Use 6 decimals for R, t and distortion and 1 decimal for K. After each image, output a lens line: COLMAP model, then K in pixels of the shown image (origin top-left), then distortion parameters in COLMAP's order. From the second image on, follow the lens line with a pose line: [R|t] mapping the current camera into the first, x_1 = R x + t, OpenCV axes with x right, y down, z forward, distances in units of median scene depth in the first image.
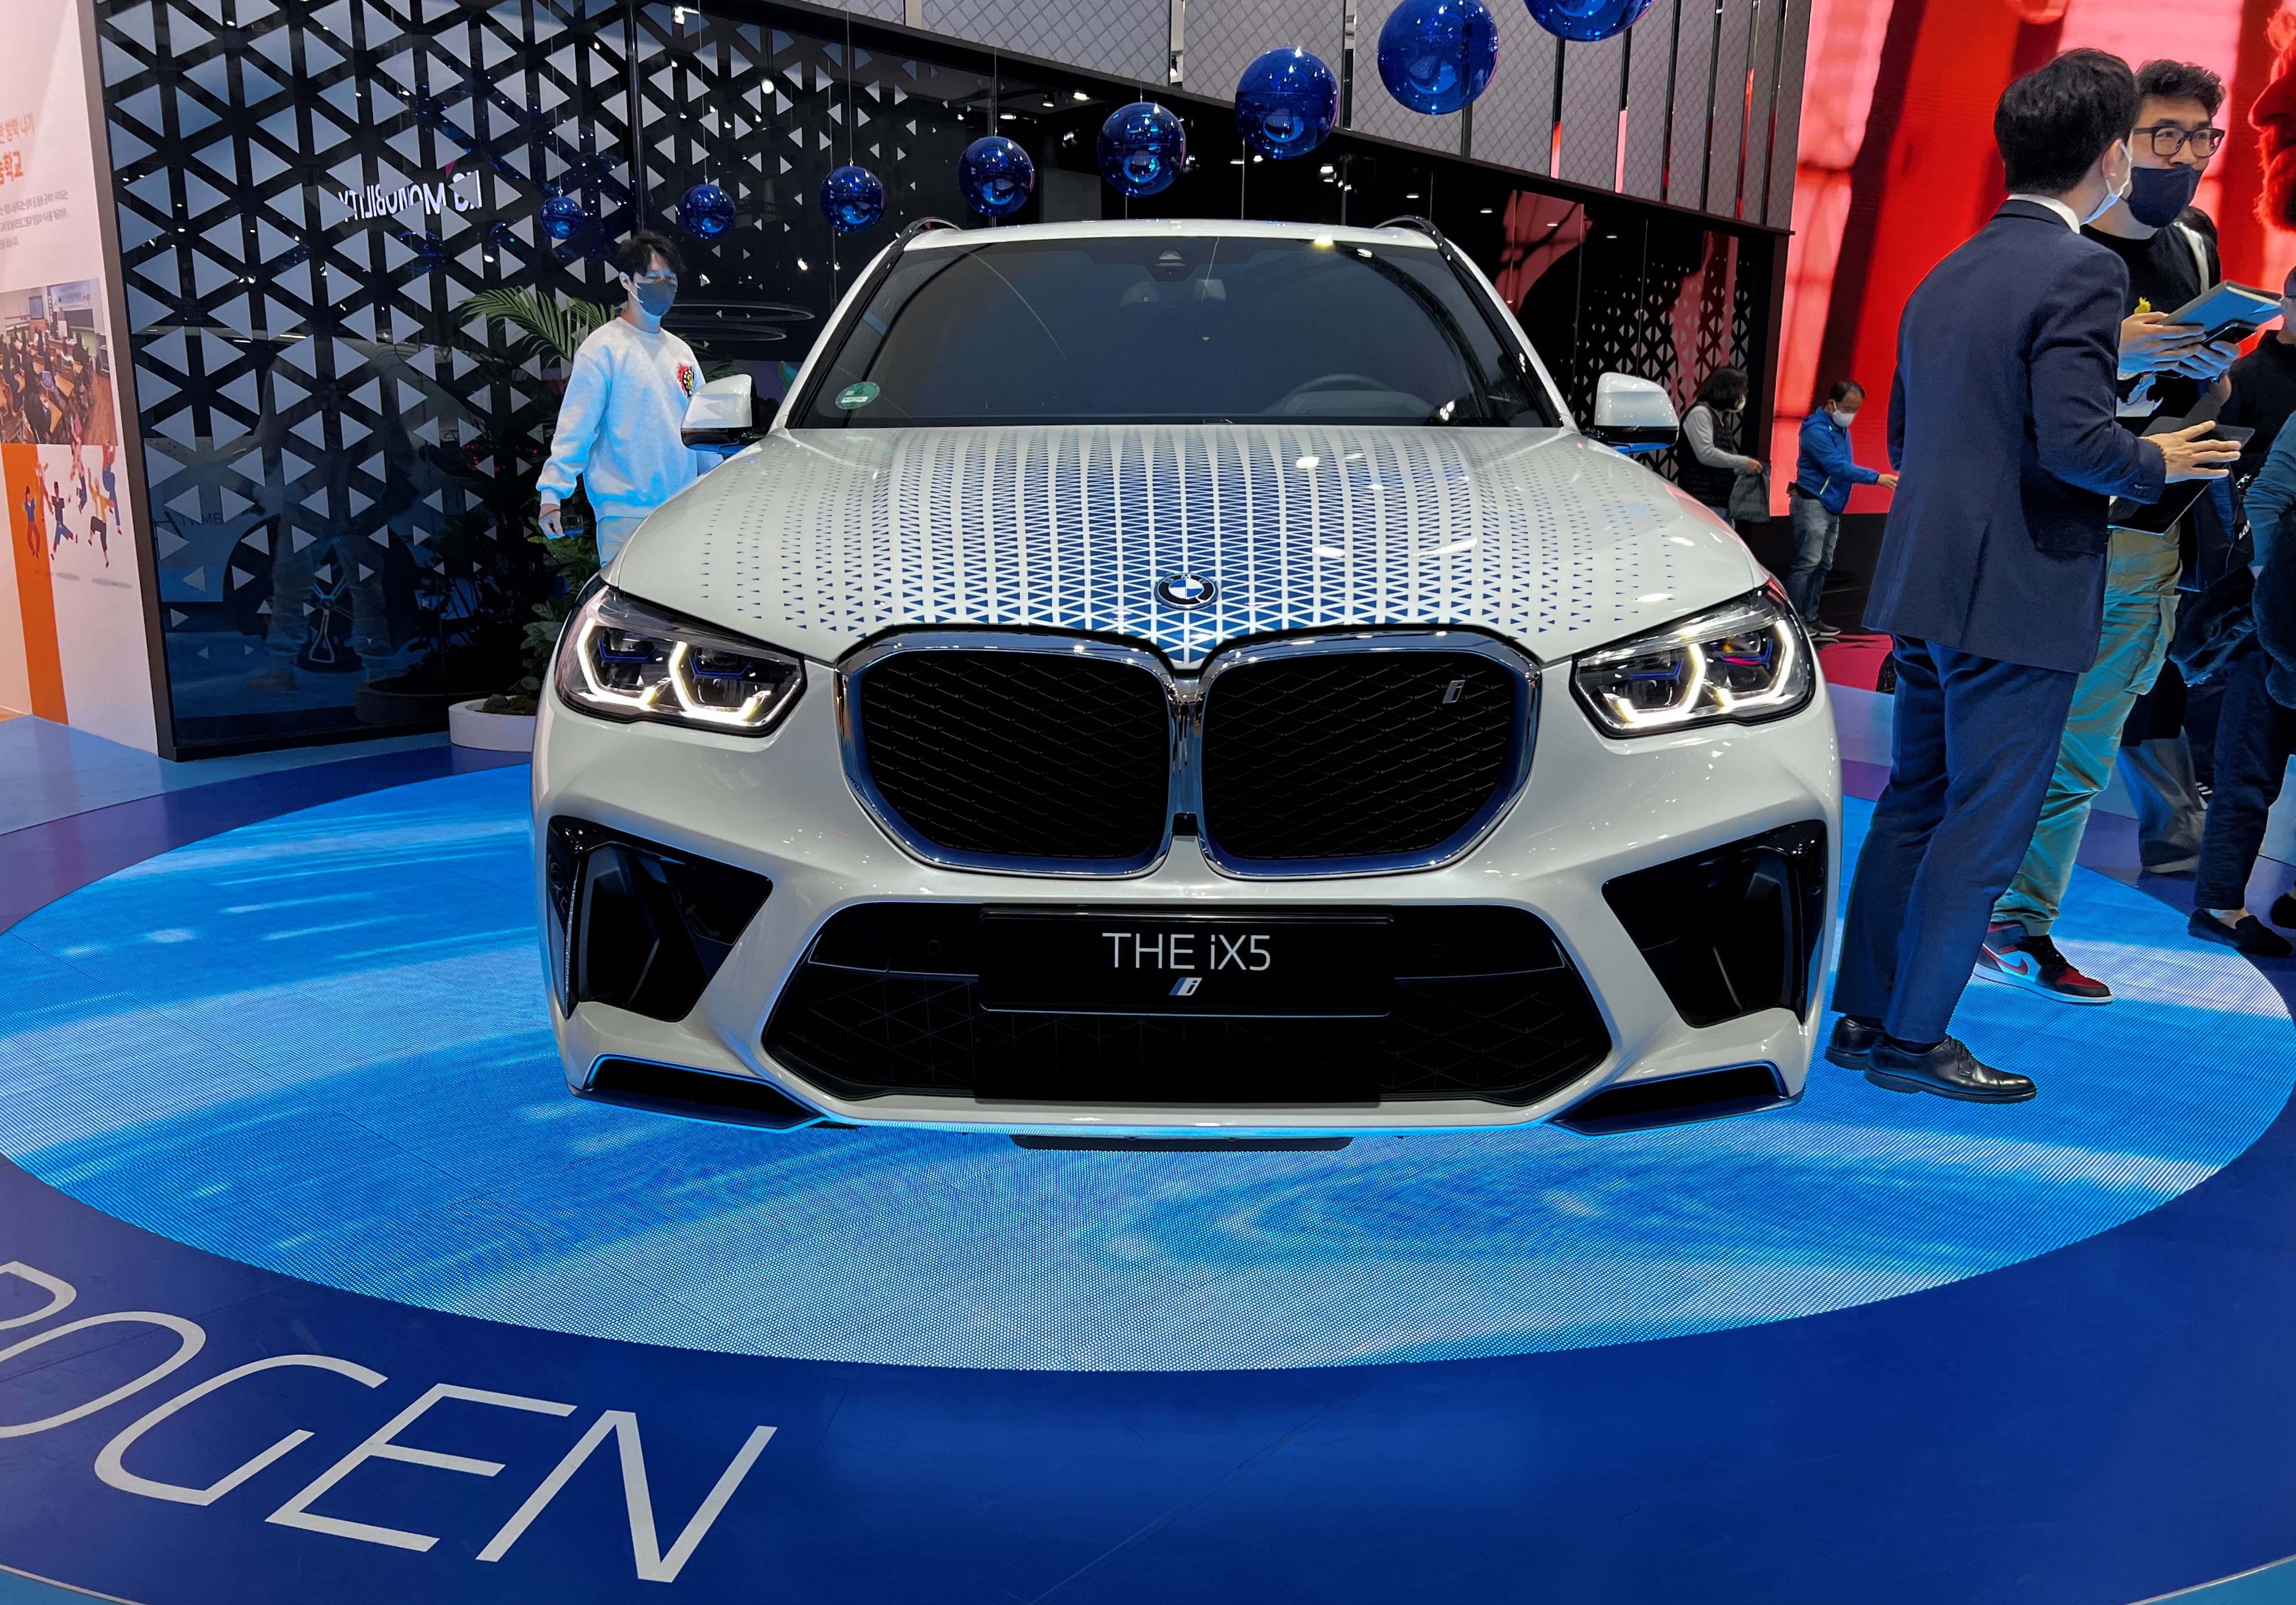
lens RADIAL K [[1773.8, 0, 1140.5], [0, 1773.8, 812.4], [0, 0, 1]] dist [0.014690, 0.008498]
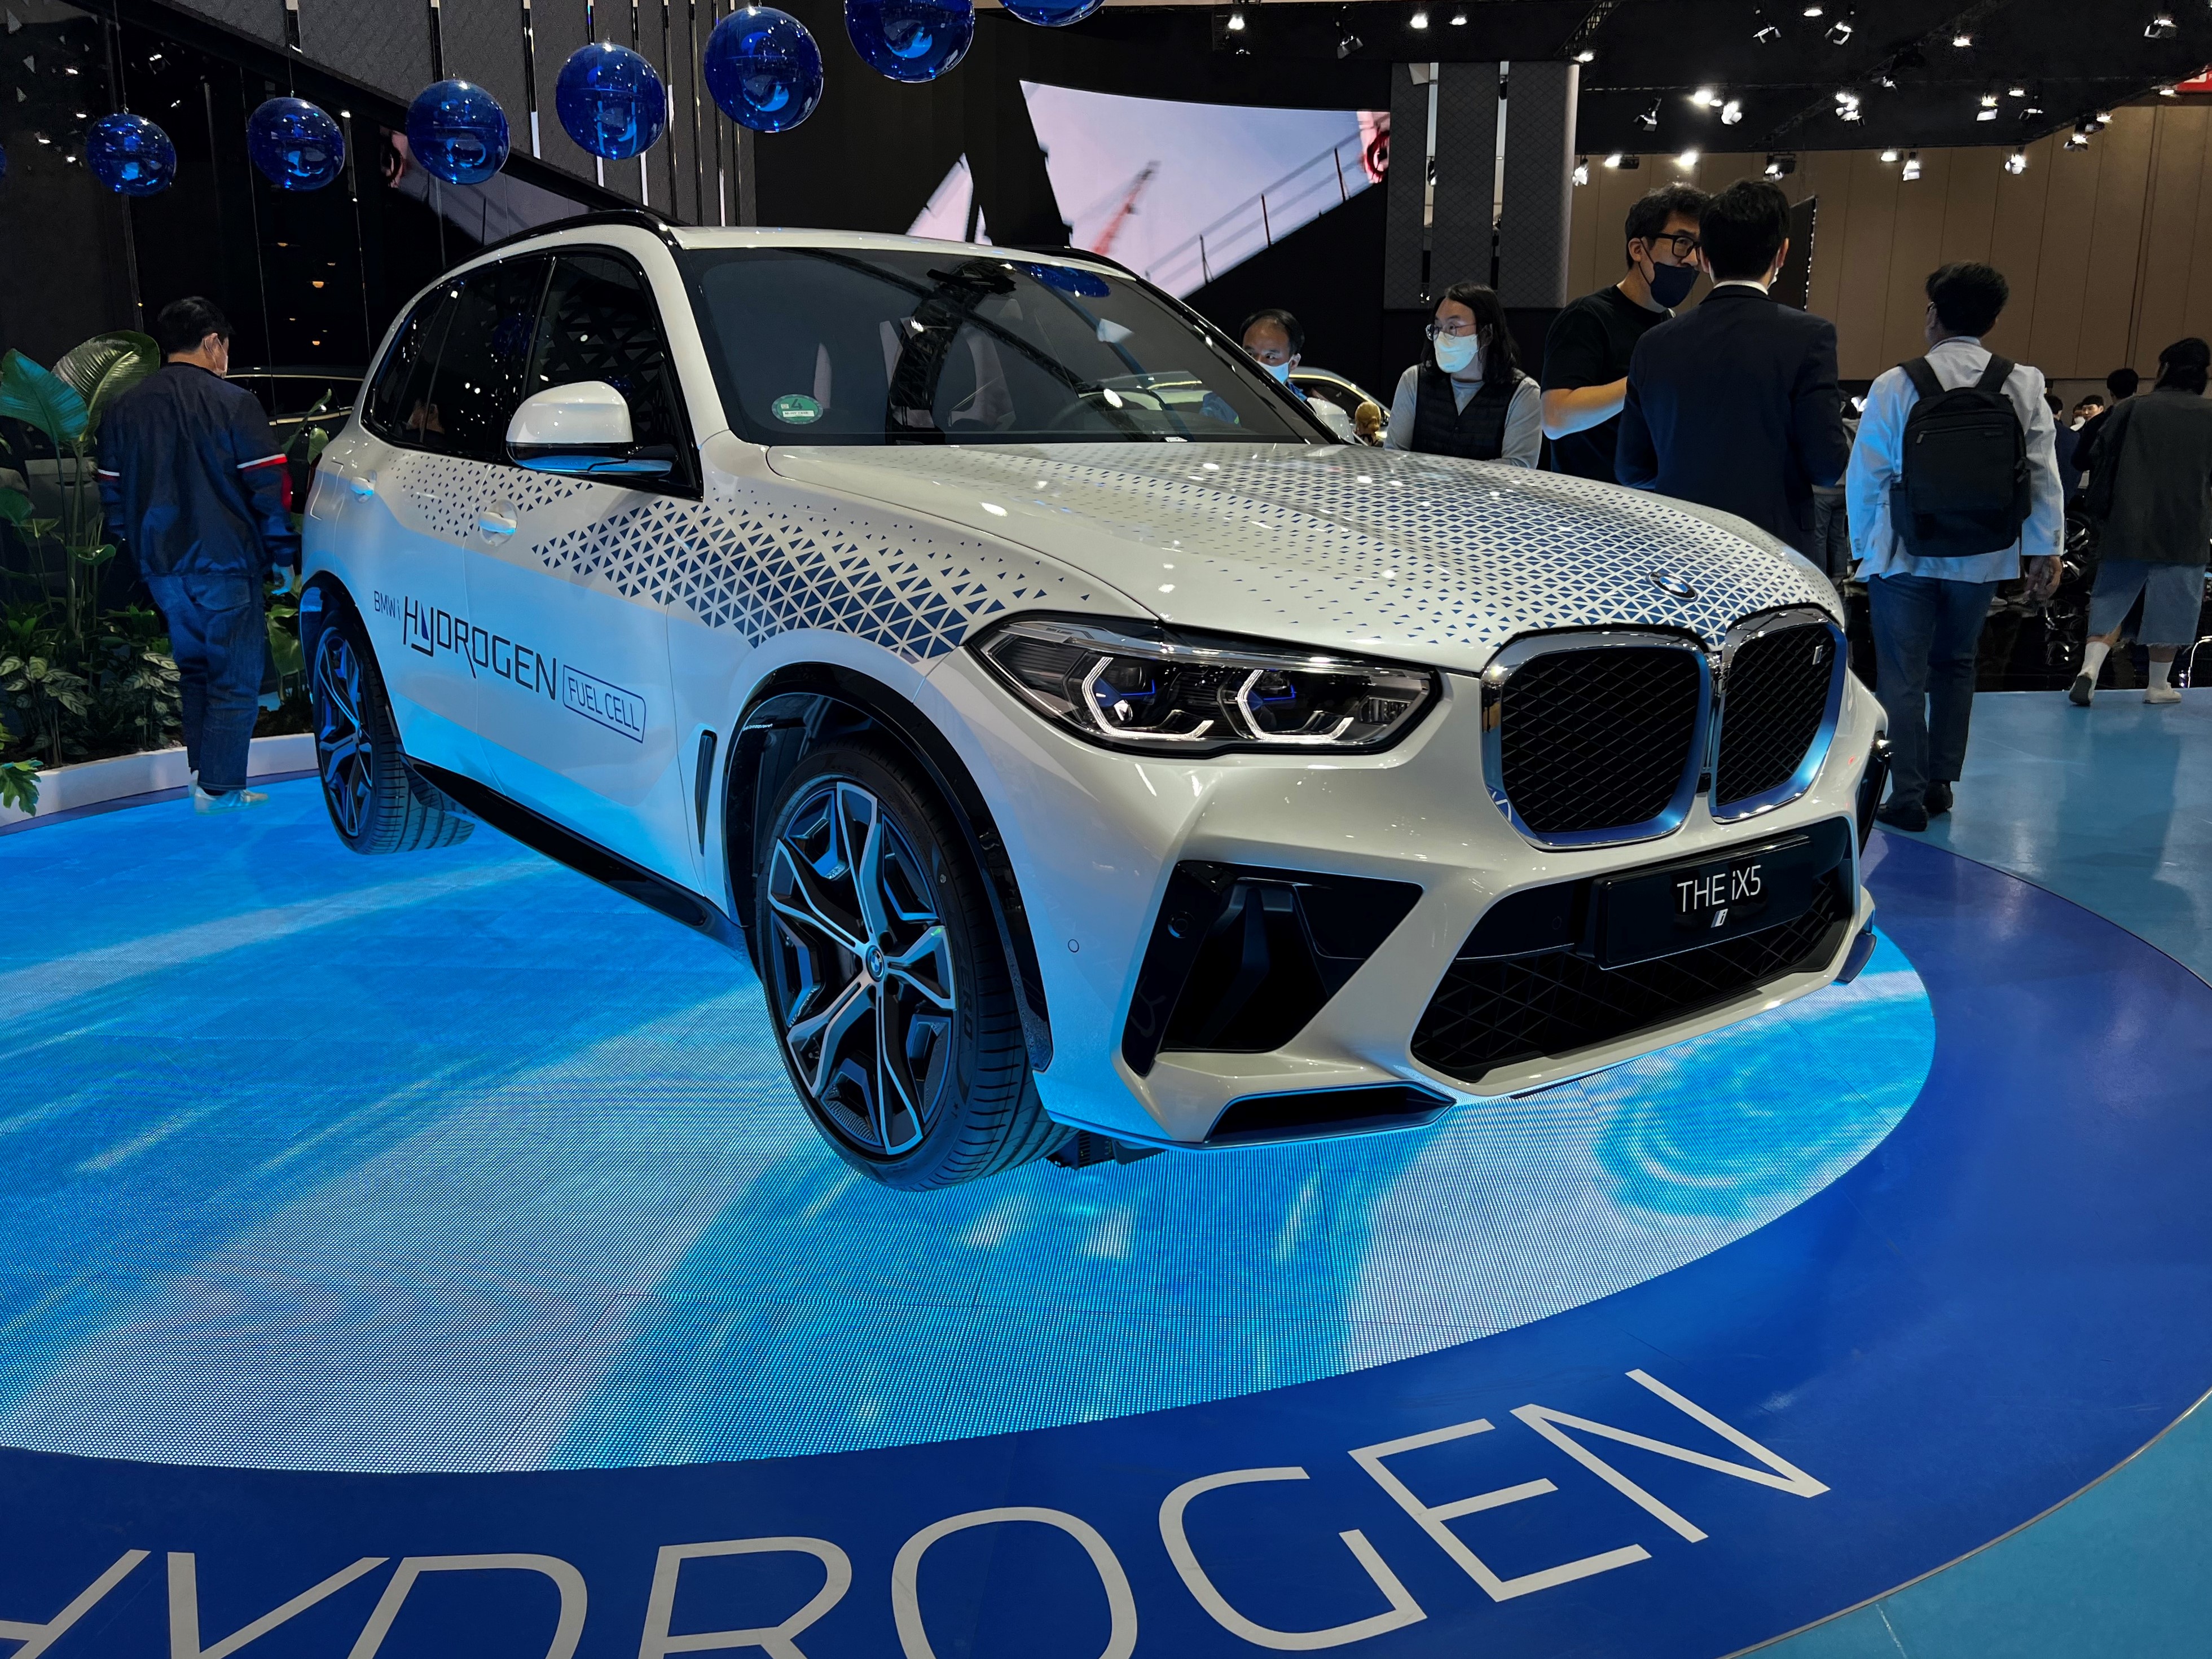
lens RADIAL K [[1712.4, 0, 1106.1], [0, 1712.4, 822.1], [0, 0, 1]] dist [0.031813, -0.019027]
pose [[0.788963, -0.131551, 0.600193, -0.966268], [0.126101, 0.990686, 0.051378, -0.075321], [-0.601362, 0.035150, 0.798203, 0.315802]]
